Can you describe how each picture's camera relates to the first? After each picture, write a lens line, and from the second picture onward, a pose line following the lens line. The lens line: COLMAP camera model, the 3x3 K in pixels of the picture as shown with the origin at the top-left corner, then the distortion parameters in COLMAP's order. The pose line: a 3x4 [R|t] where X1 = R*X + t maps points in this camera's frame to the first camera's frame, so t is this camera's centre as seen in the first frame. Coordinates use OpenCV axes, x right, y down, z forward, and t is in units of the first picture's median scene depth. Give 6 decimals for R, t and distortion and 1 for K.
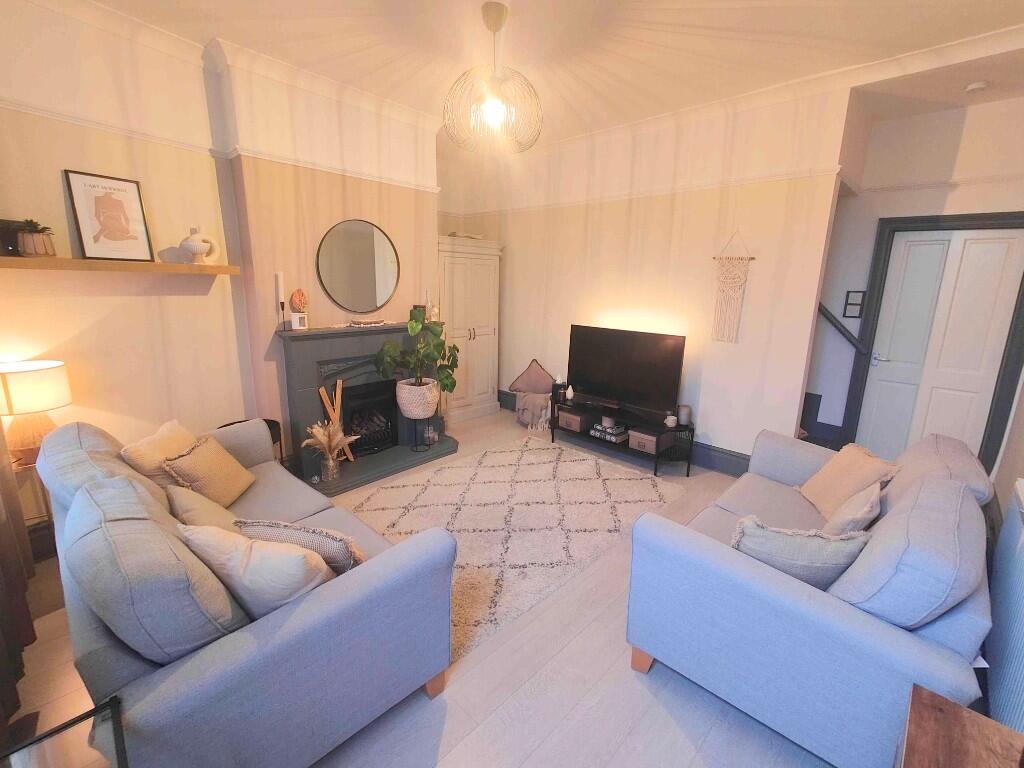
lens RADIAL K [[449.2, 0, 512.0], [0, 449.2, 384.0], [0, 0, 1]] dist [0.004802, 0.000747]
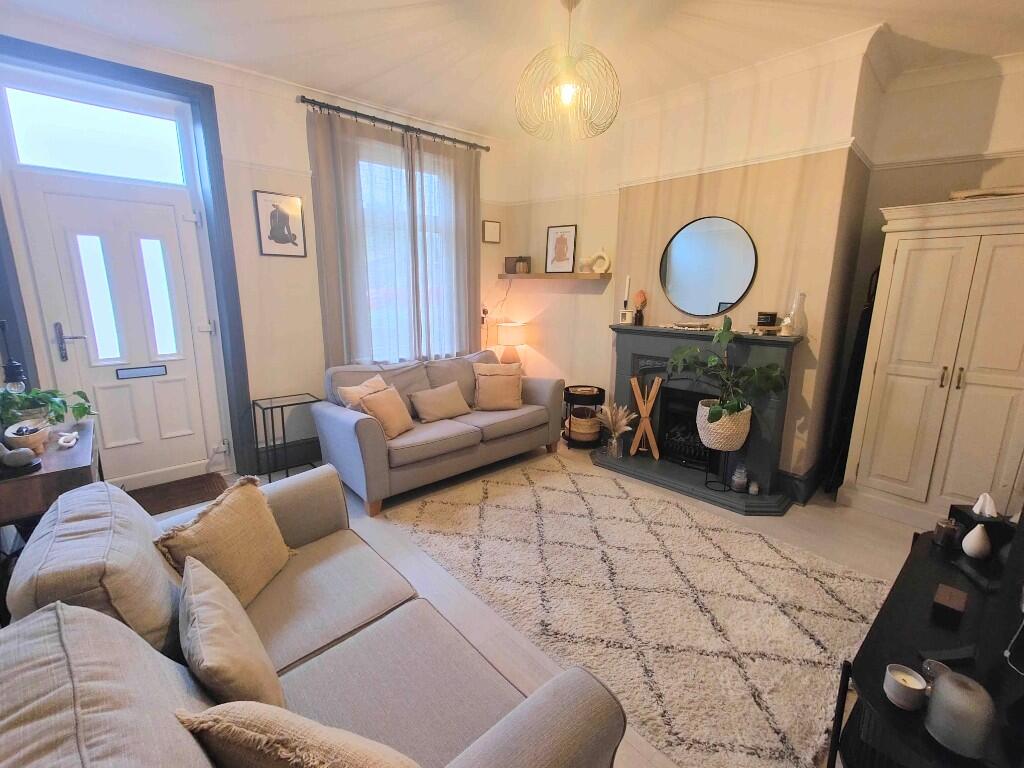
lens RADIAL K [[452.3, 0, 512.0], [0, 452.3, 384.0], [0, 0, 1]] dist [0.000914, 0.000228]
pose [[-0.073224, 0.192782, -0.978506, 0.752912], [-0.229620, 0.951522, 0.204649, -0.147361], [0.970522, 0.239670, -0.025407, 0.783950]]
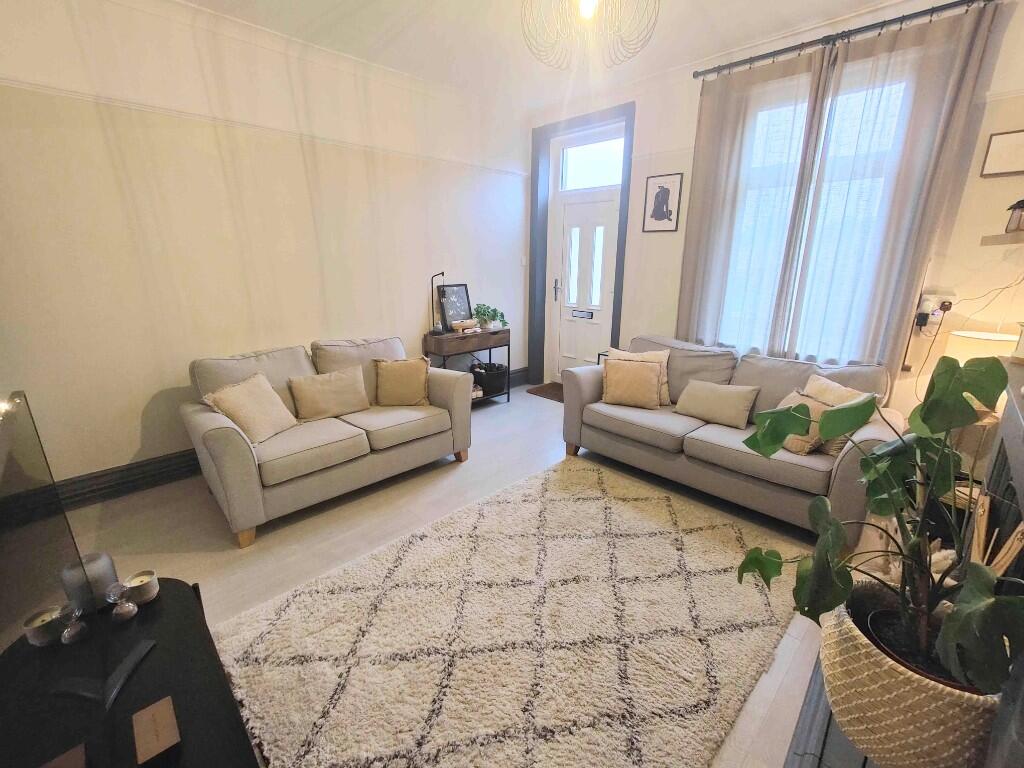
lens RADIAL K [[452.3, 0, 512.0], [0, 452.3, 384.0], [0, 0, 1]] dist [0.000914, 0.000228]
pose [[-0.999200, -0.030421, 0.025966, 0.029304], [-0.014120, 0.875724, 0.482606, -0.316044], [-0.037420, 0.481853, -0.875453, 1.441065]]
